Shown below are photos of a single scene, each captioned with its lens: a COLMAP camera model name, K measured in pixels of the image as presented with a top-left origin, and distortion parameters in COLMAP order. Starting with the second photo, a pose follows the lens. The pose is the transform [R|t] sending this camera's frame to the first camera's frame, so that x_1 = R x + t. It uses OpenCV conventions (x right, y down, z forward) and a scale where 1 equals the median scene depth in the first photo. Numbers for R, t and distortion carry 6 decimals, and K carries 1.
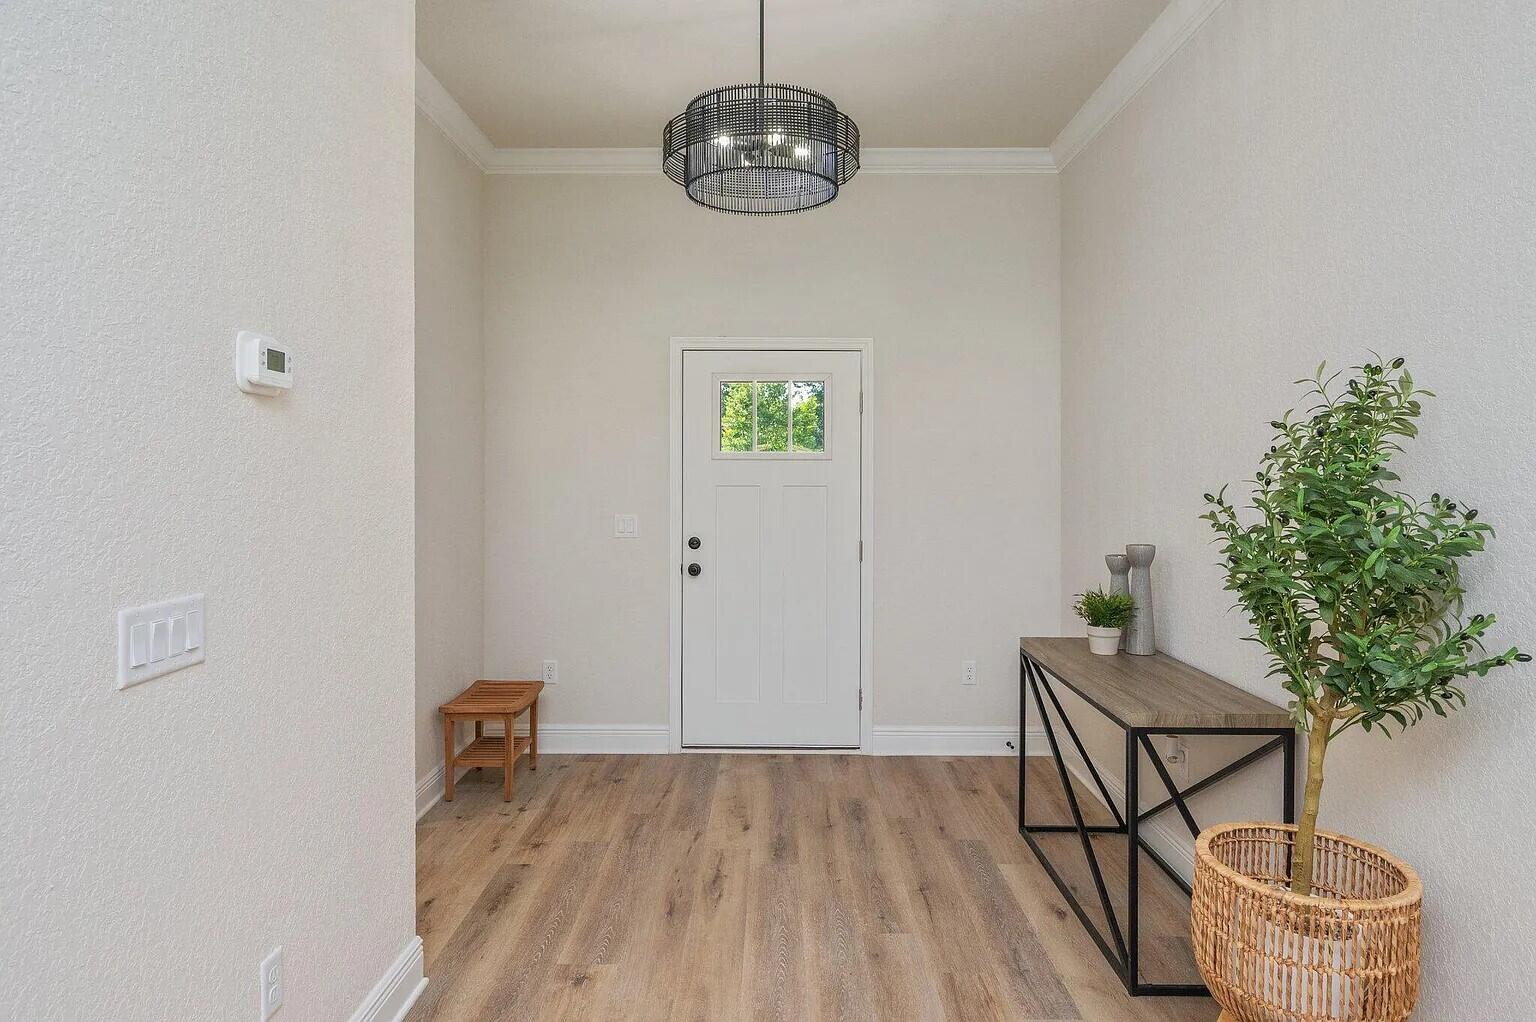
lens RADIAL K [[627.4, 0, 796.1], [0, 627.4, 492.8], [0, 0, 1]] dist [0.001754, 0.000138]
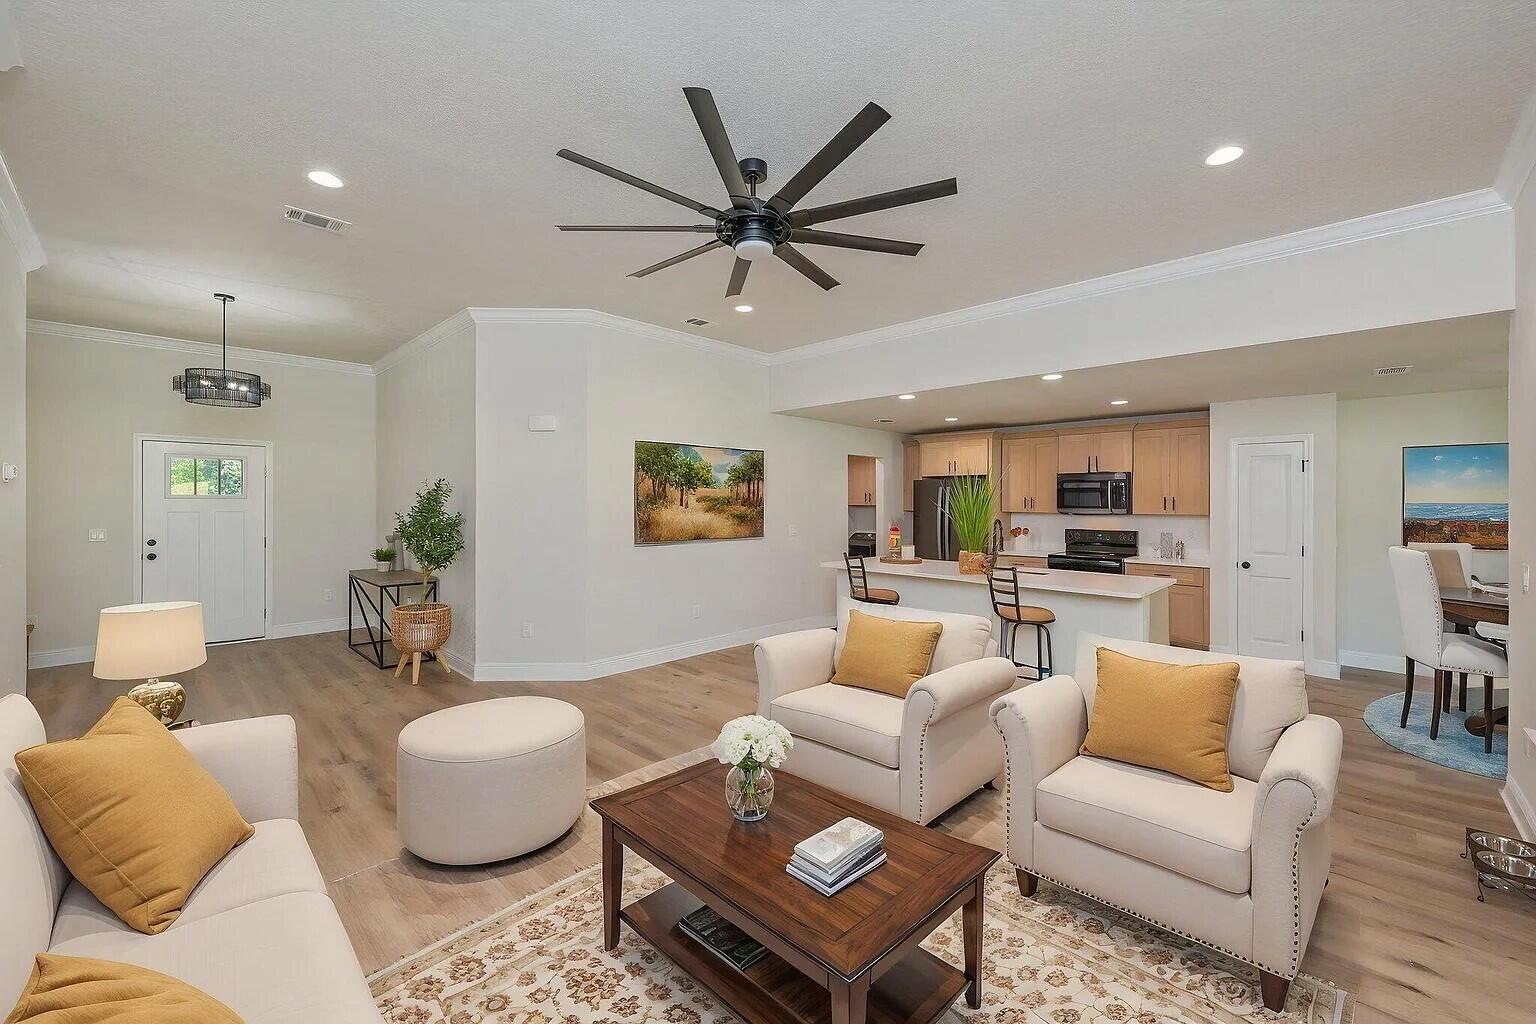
lens RADIAL K [[627.4, 0, 796.1], [0, 627.4, 493.8], [0, 0, 1]] dist [0.001754, 0.000138]
pose [[0.677649, 0.010084, 0.735316, -0.305499], [0.015186, 0.999501, -0.027702, 0.019627], [-0.735229, 0.029938, 0.677158, -2.176011]]
